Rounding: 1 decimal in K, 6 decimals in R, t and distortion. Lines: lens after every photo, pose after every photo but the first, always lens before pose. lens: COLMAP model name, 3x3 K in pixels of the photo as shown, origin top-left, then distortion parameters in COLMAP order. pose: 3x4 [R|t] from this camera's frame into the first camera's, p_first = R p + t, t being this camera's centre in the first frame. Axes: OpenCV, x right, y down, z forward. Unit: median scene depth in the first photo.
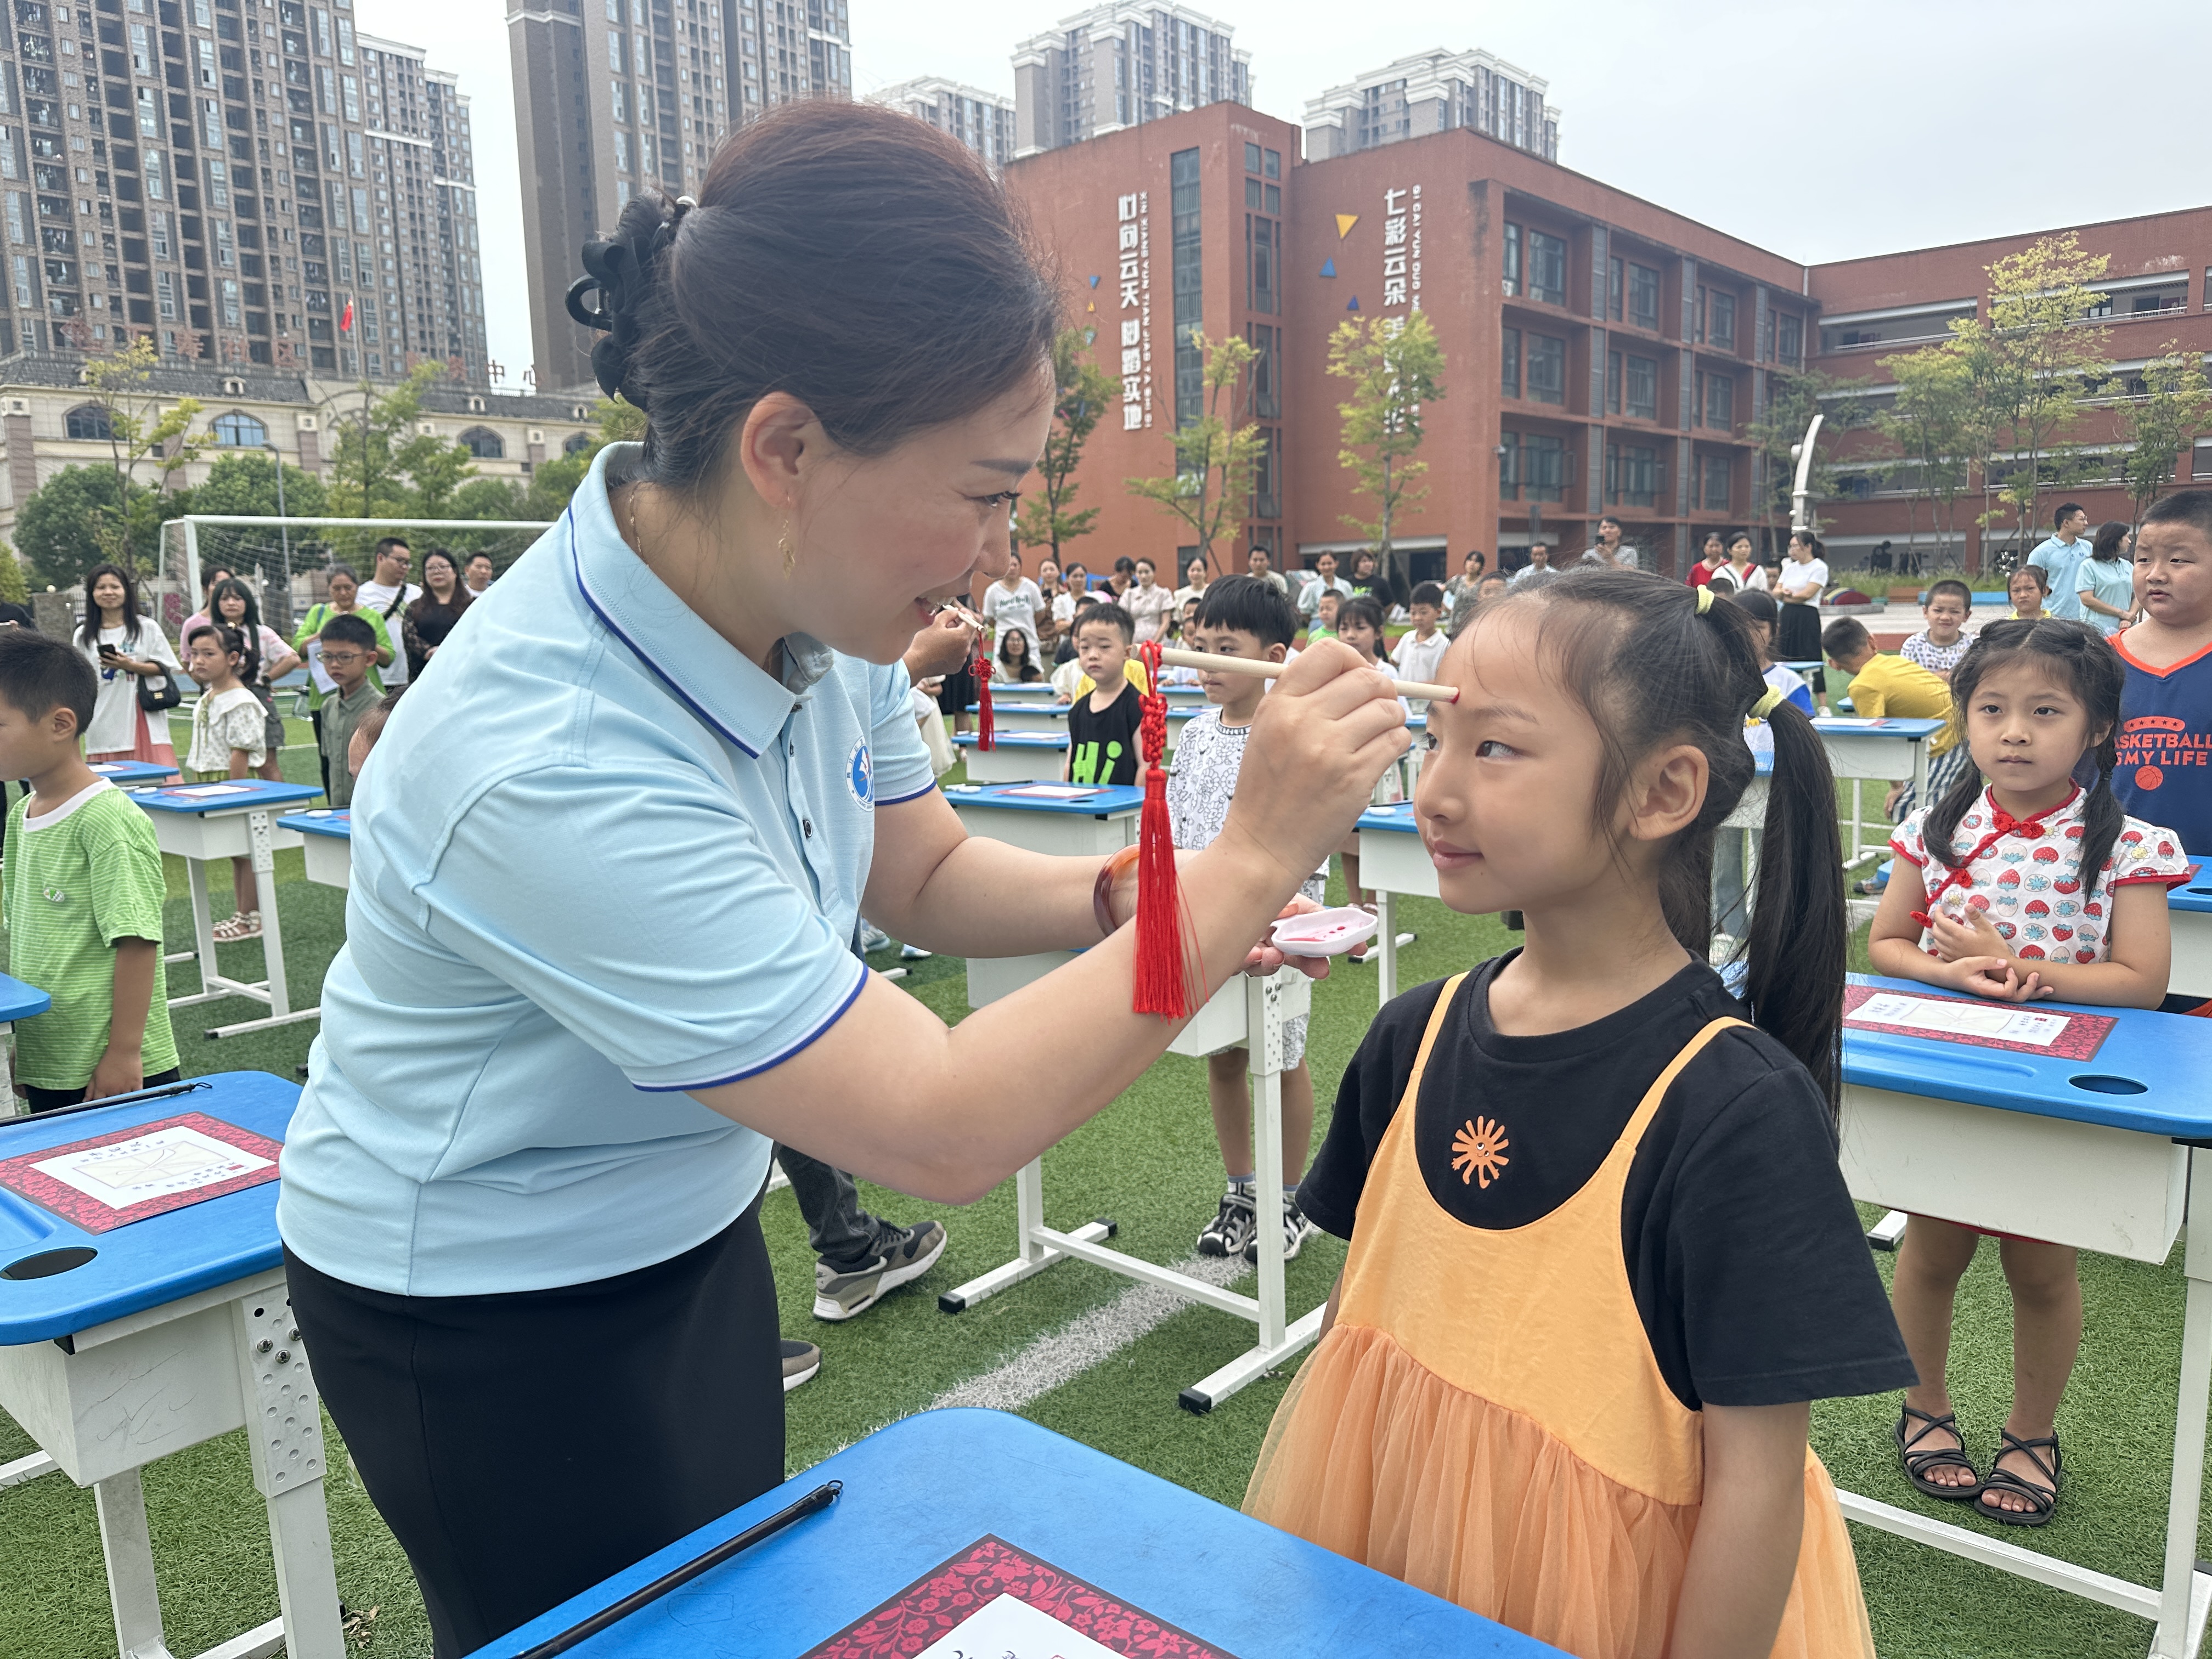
lens RADIAL K [[1562.5, 0, 1107.5], [0, 1562.5, 826.6], [0, 0, 1]] dist [0.047316, -0.043337]
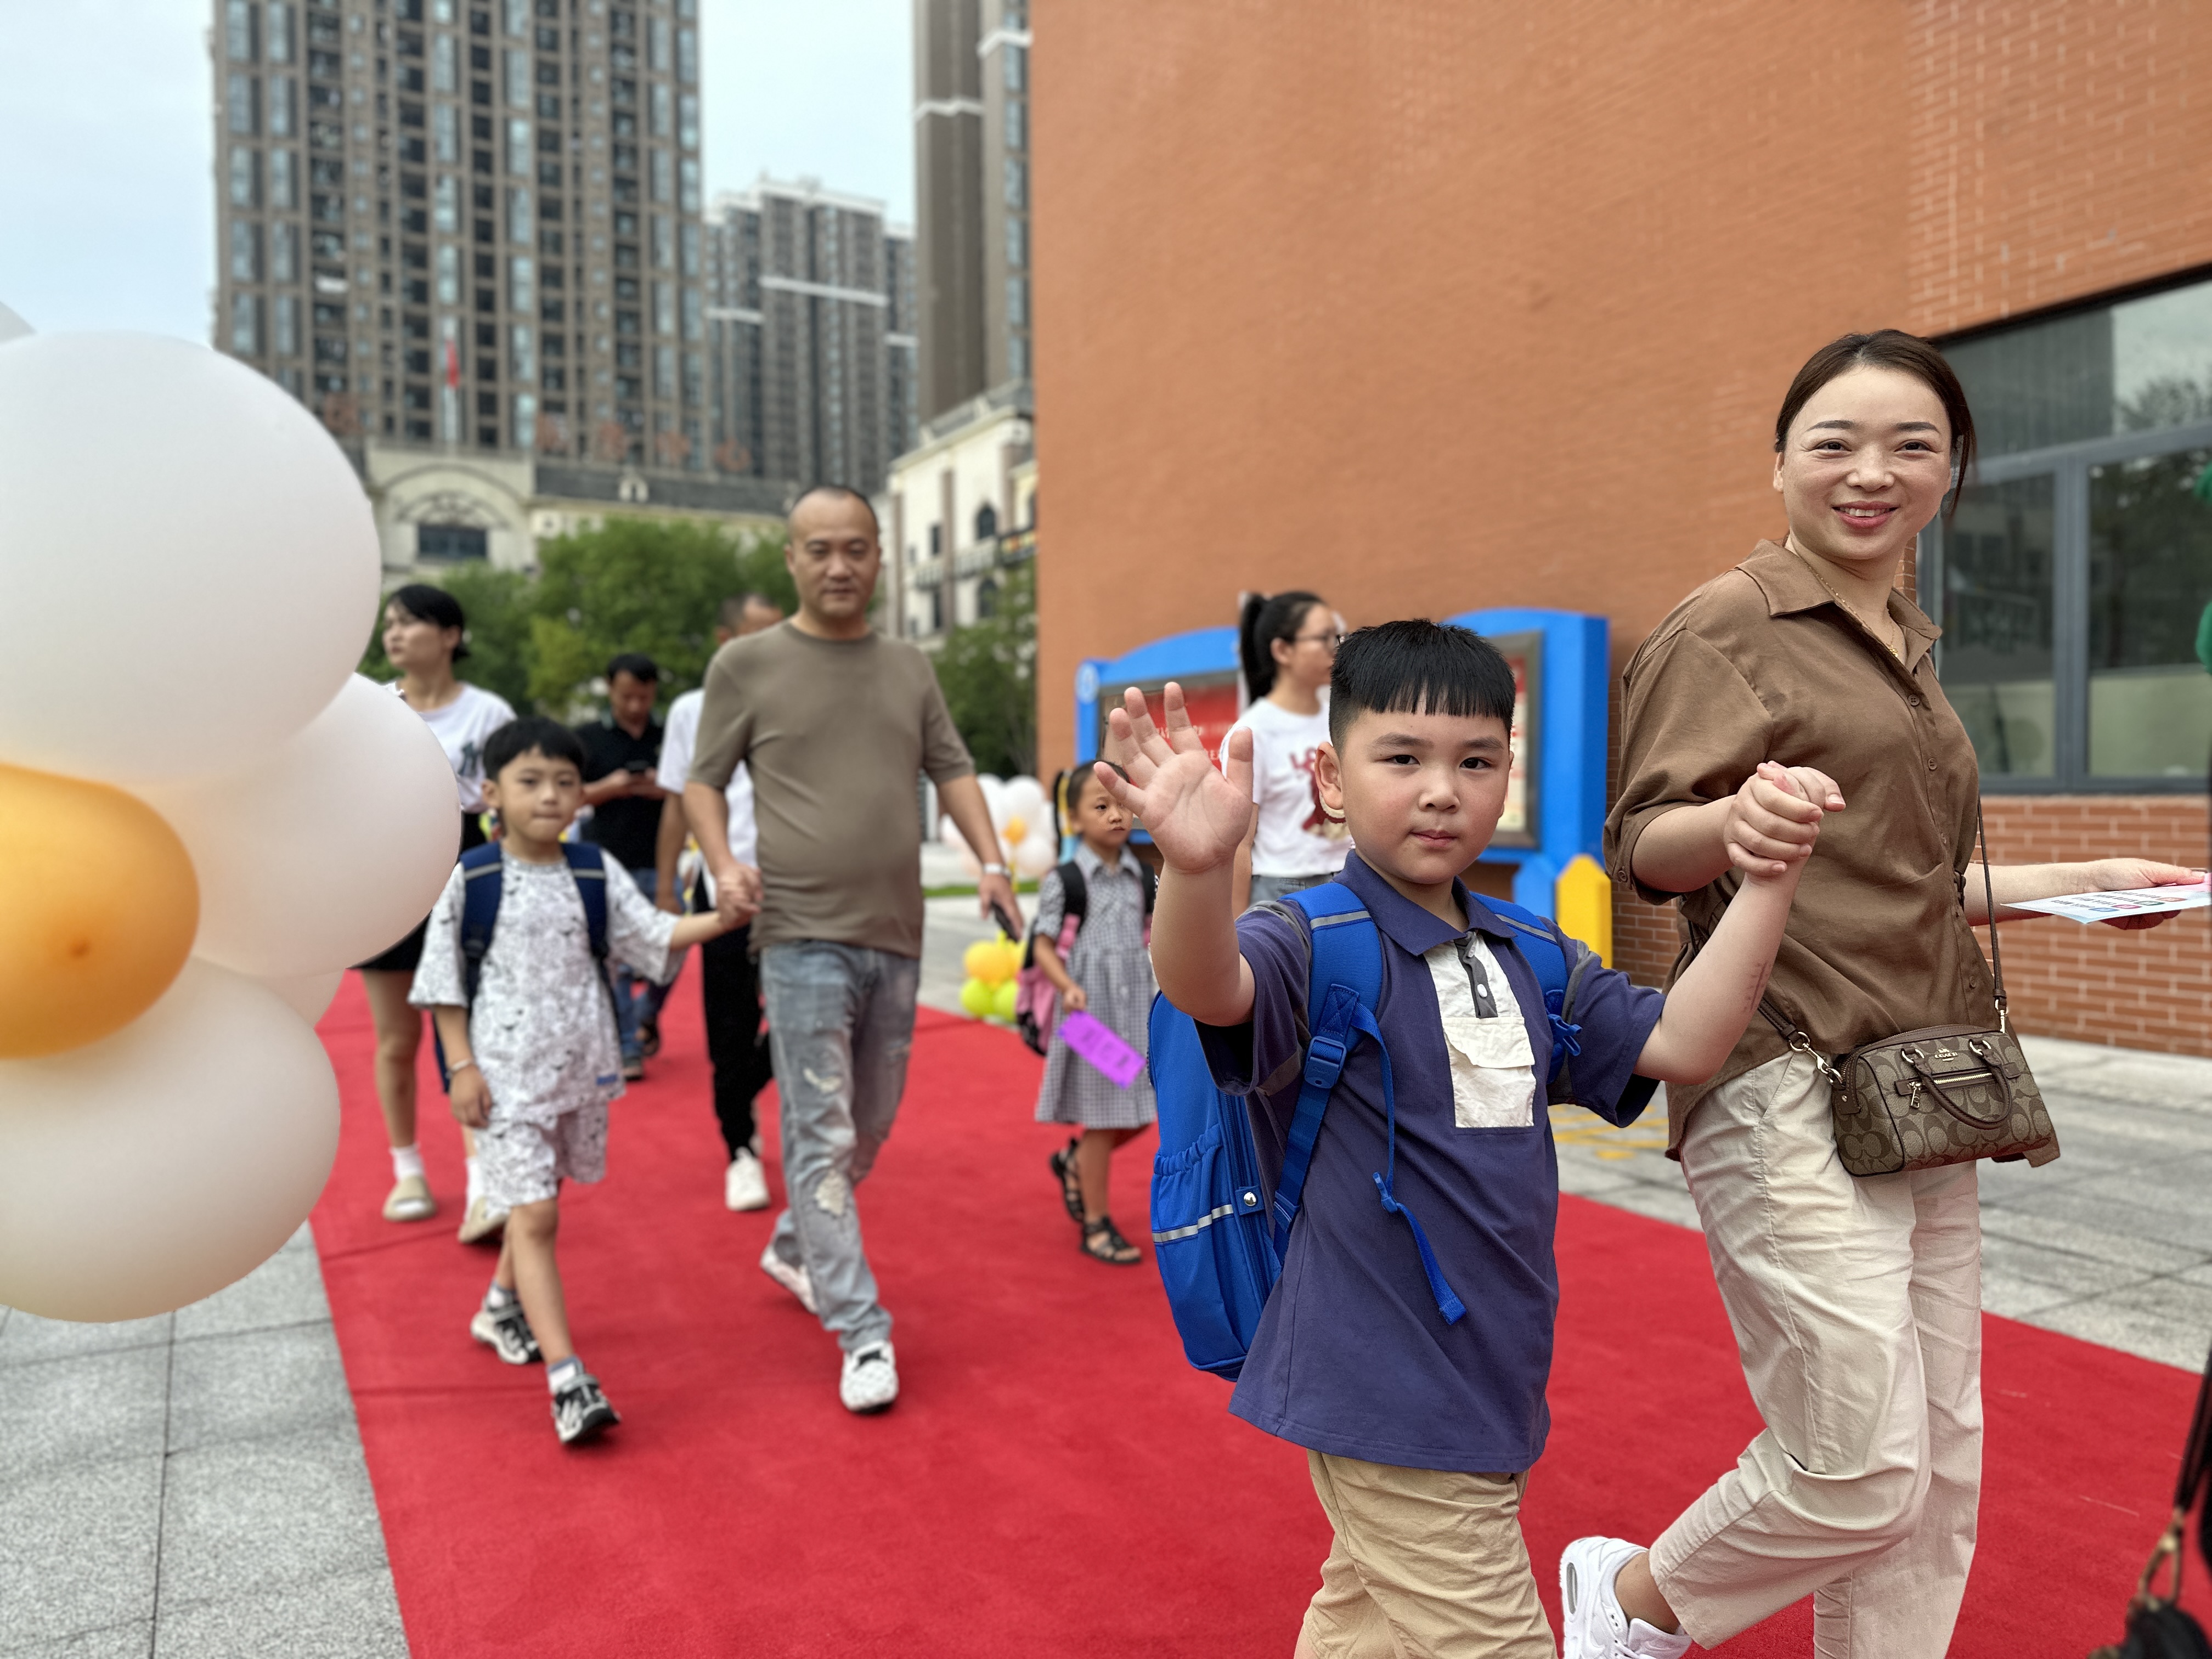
lens RADIAL K [[1562.5, 0, 1110.1], [0, 1562.5, 831.7], [0, 0, 1]] dist [0.047316, -0.043337]
pose [[0.947616, 0.028226, -0.318162, 0.014286], [-0.063578, 0.992824, -0.101285, -0.051786], [0.313020, 0.116208, 0.942610, 0.350334]]
